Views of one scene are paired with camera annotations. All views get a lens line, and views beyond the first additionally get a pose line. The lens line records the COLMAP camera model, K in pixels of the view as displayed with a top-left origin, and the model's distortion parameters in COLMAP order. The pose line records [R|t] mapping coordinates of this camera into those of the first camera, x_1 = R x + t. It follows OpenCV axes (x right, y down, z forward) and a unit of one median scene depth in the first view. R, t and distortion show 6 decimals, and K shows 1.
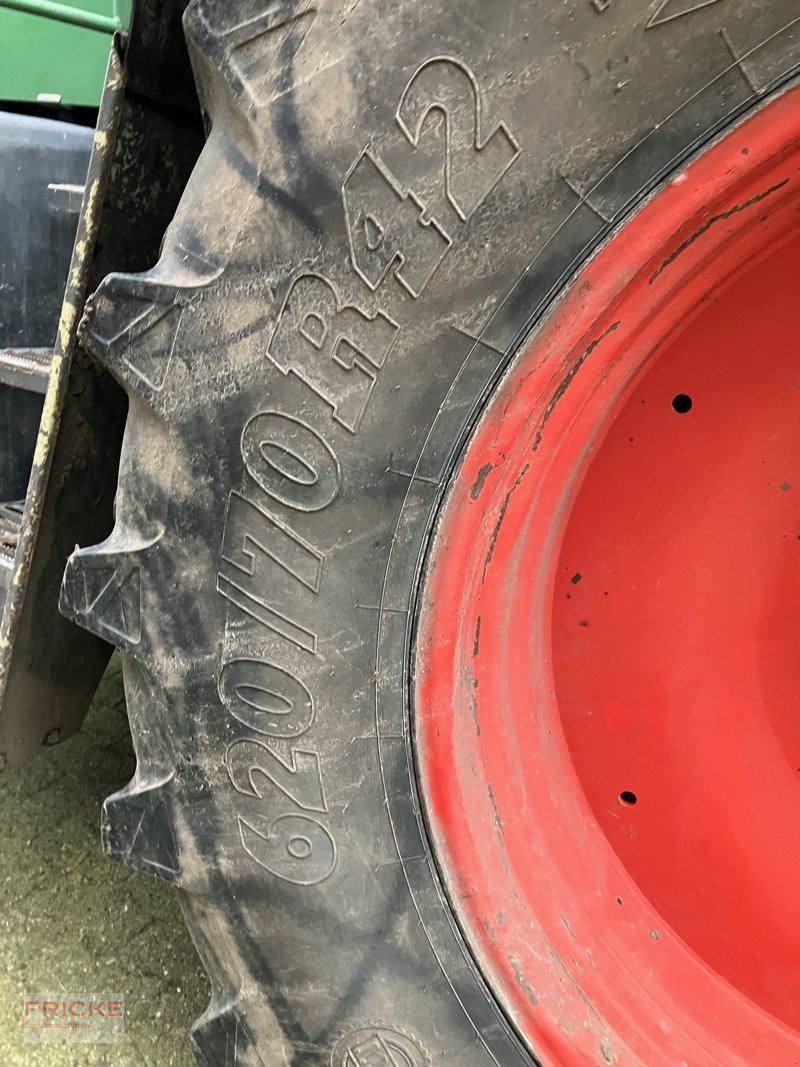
lens RADIAL K [[878.5, 0, 399.8], [0, 878.5, 529.5], [0, 0, 1]] dist [0.015554, -0.009565]
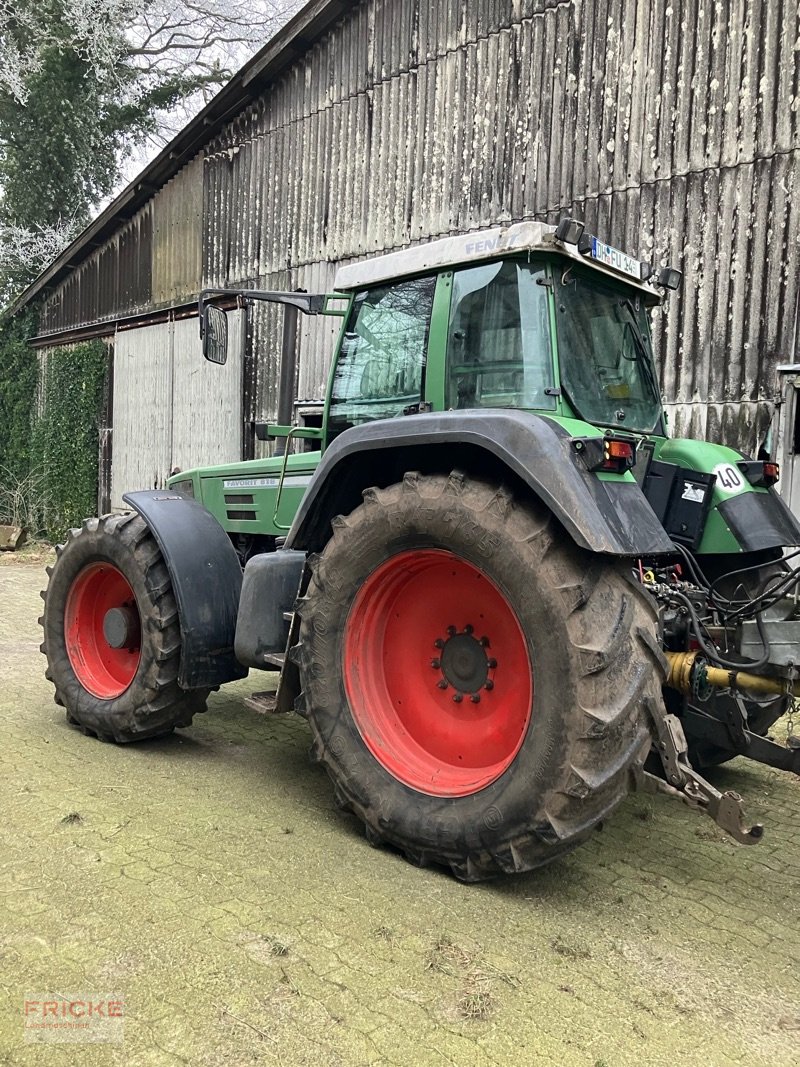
lens RADIAL K [[878.5, 0, 403.2], [0, 878.5, 533.4], [0, 0, 1]] dist [0.015554, -0.009565]
pose [[0.933272, -0.074931, -0.351266, 2.427117], [-0.034272, 0.954955, -0.294766, 1.009225], [0.357530, 0.287136, 0.888665, -4.109296]]
